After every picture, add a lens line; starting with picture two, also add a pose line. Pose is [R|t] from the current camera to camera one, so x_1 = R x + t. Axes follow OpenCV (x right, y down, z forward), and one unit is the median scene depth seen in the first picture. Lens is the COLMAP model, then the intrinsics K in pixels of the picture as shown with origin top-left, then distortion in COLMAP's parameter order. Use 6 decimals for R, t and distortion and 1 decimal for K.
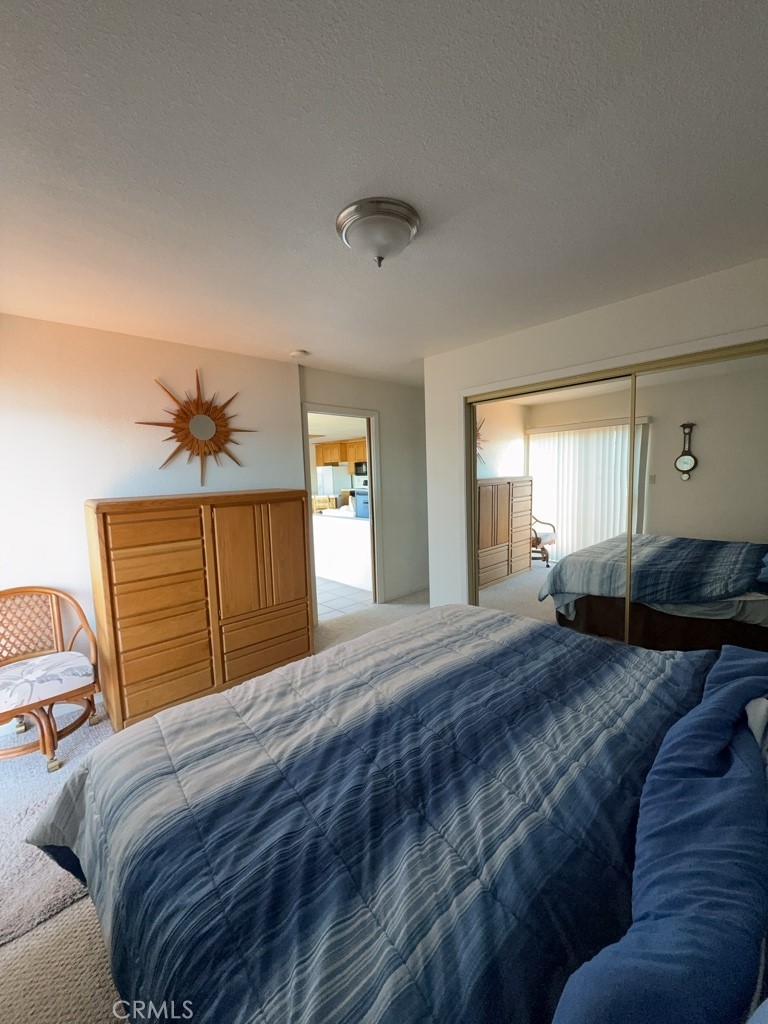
lens RADIAL K [[407.2, 0, 384.0], [0, 407.2, 512.0], [0, 0, 1]] dist [0.001945, 0.000309]
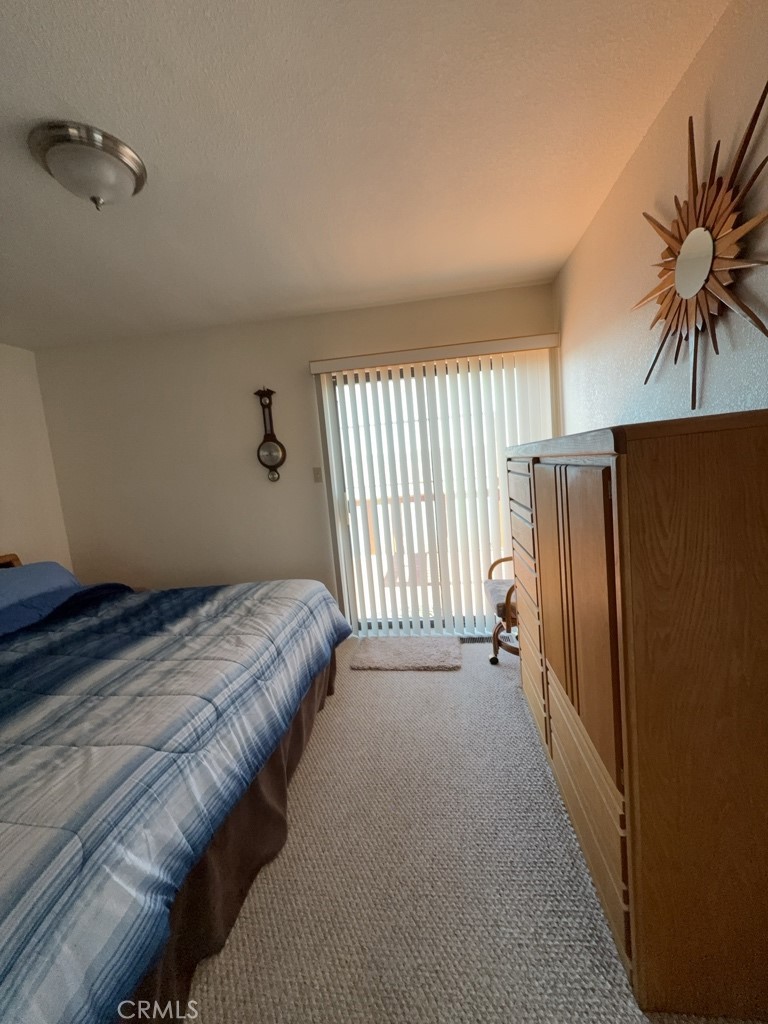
lens RADIAL K [[407.2, 0, 384.0], [0, 407.2, 512.0], [0, 0, 1]] dist [0.001945, 0.000309]
pose [[-0.762582, 0.178300, -0.621834, 0.195554], [0.050670, 0.974775, 0.217360, -0.147668], [0.644904, 0.134247, -0.752381, 2.338162]]
